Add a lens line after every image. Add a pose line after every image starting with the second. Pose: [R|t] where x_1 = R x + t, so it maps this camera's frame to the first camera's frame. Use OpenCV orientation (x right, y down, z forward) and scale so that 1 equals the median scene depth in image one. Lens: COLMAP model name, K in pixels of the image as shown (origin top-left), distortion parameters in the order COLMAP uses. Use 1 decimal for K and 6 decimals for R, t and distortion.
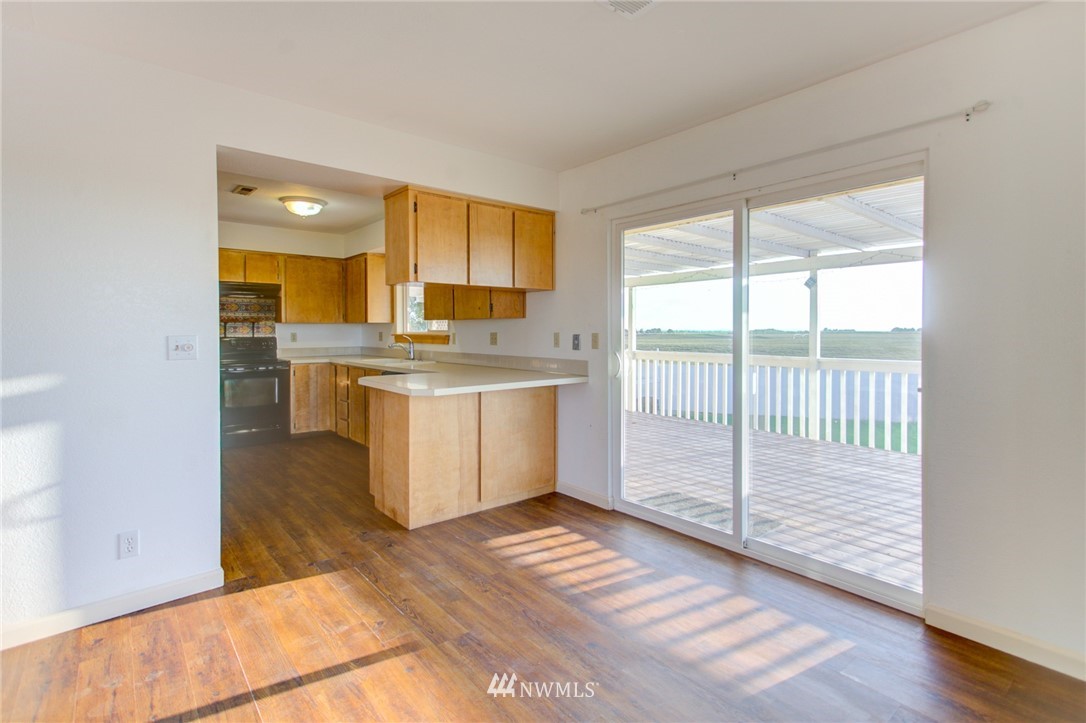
lens RADIAL K [[533.9, 0, 537.2], [0, 533.9, 342.4], [0, 0, 1]] dist [0.001021, -0.000046]
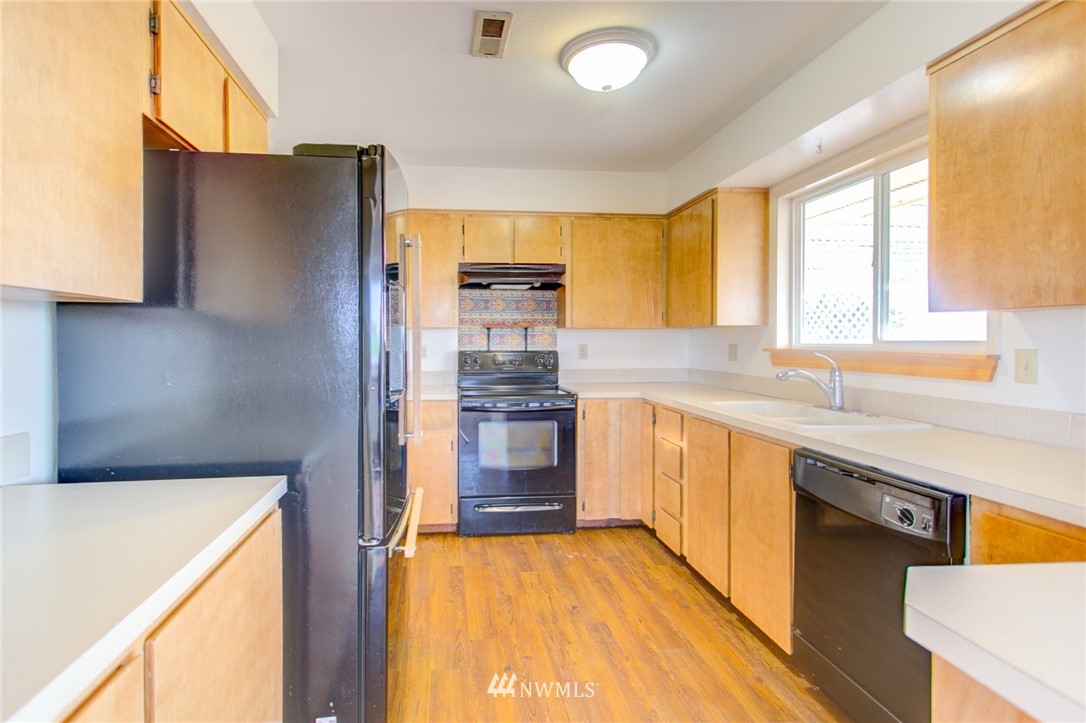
lens RADIAL K [[533.9, 0, 537.2], [0, 533.9, 342.4], [0, 0, 1]] dist [0.001021, -0.000046]
pose [[0.872948, 0.002706, -0.487806, -0.212512], [-0.011677, 0.999814, -0.015350, -0.010760], [0.487673, 0.019096, 0.872817, 0.459466]]
